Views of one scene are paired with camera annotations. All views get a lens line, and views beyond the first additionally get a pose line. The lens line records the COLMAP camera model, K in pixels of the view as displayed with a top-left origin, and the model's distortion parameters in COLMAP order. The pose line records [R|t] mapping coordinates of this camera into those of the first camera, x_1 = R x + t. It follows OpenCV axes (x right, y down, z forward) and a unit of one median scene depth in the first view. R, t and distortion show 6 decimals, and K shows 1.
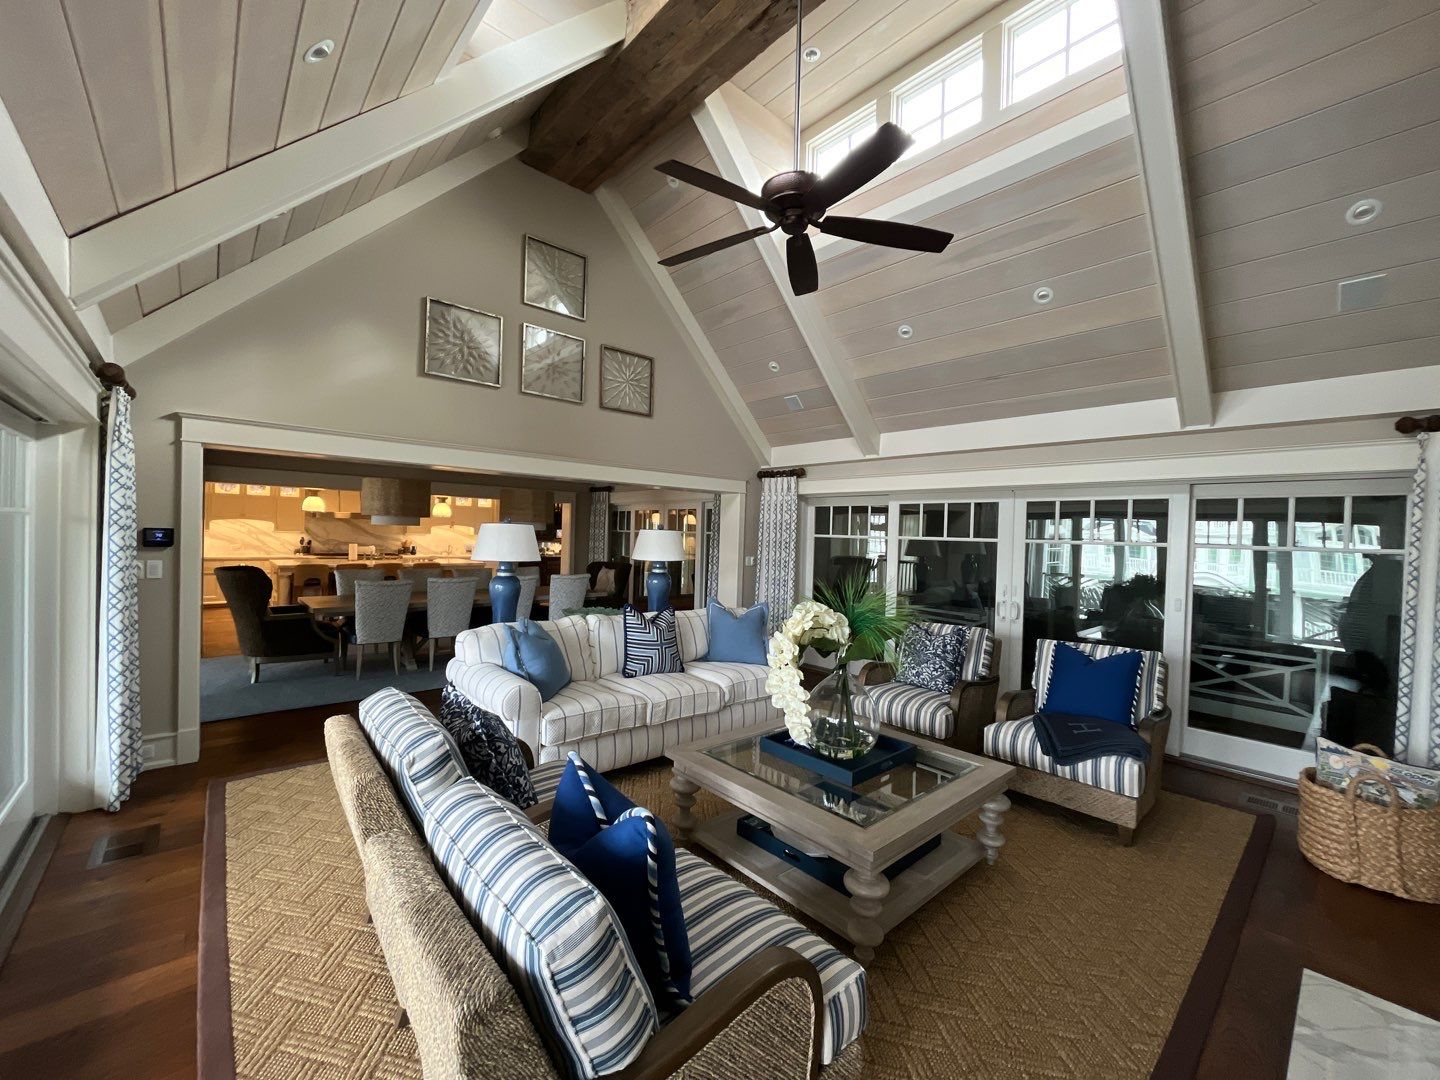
lens RADIAL K [[579.7, 0, 719.5], [0, 579.7, 542.4], [0, 0, 1]] dist [0.002475, 0.000233]
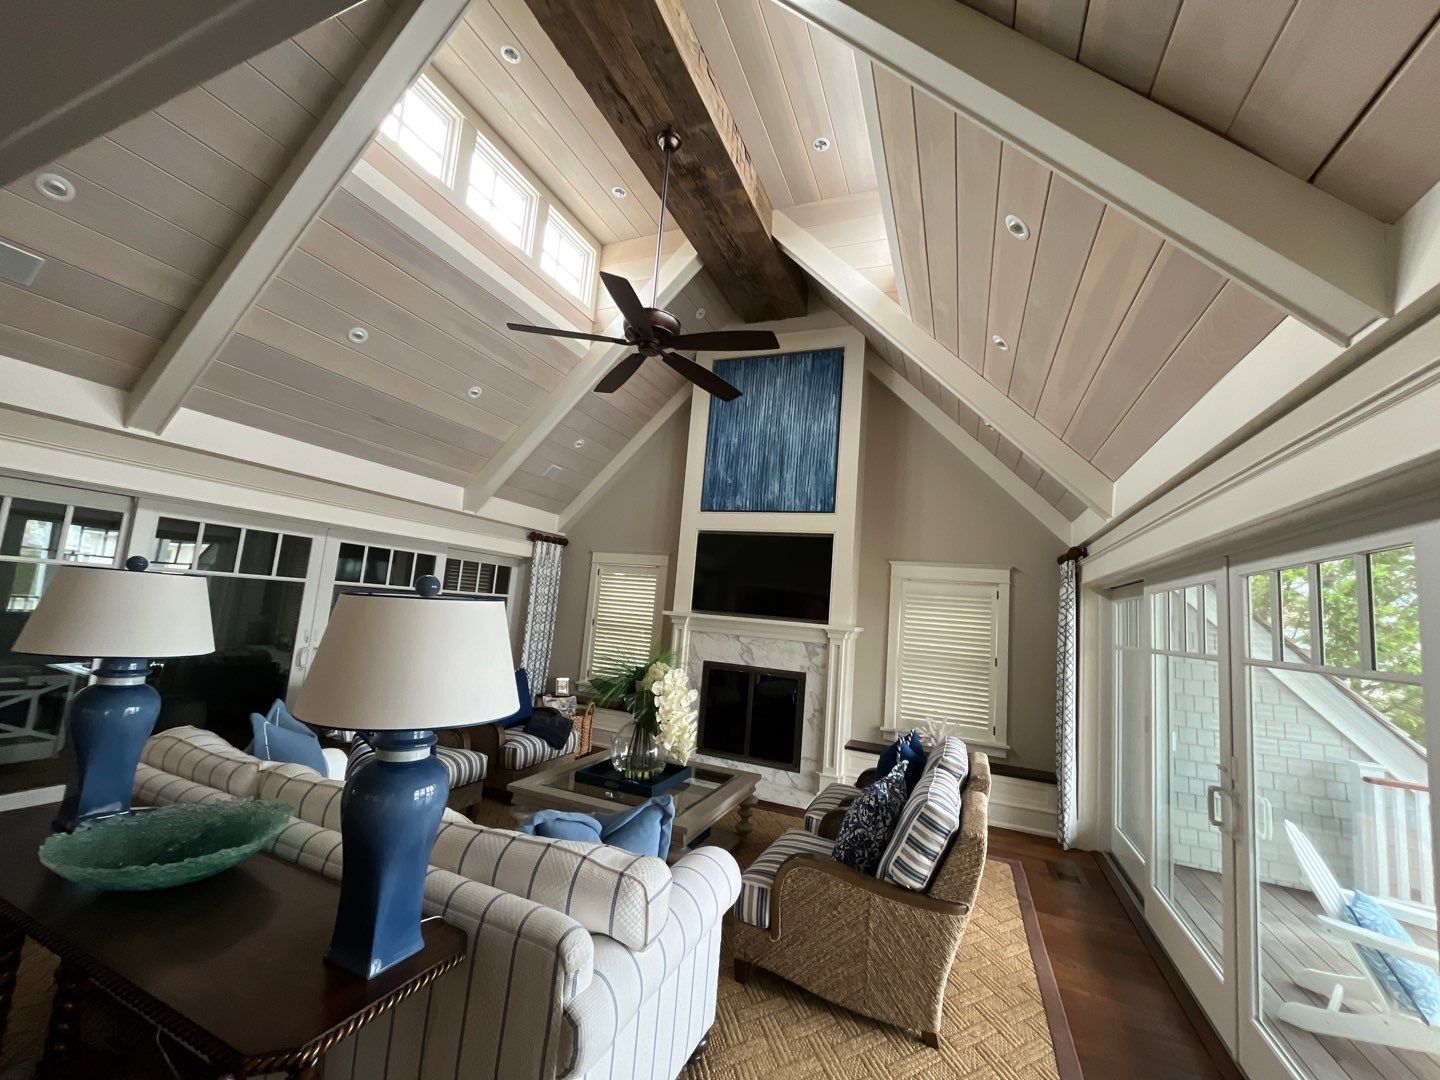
lens RADIAL K [[579.7, 0, 717.3], [0, 579.7, 547.0], [0, 0, 1]] dist [0.002475, 0.000233]
pose [[-0.421169, 0.036660, 0.906241, -0.701951], [-0.079171, 0.993883, -0.077000, -0.041694], [-0.903520, -0.104178, -0.415691, 0.935063]]
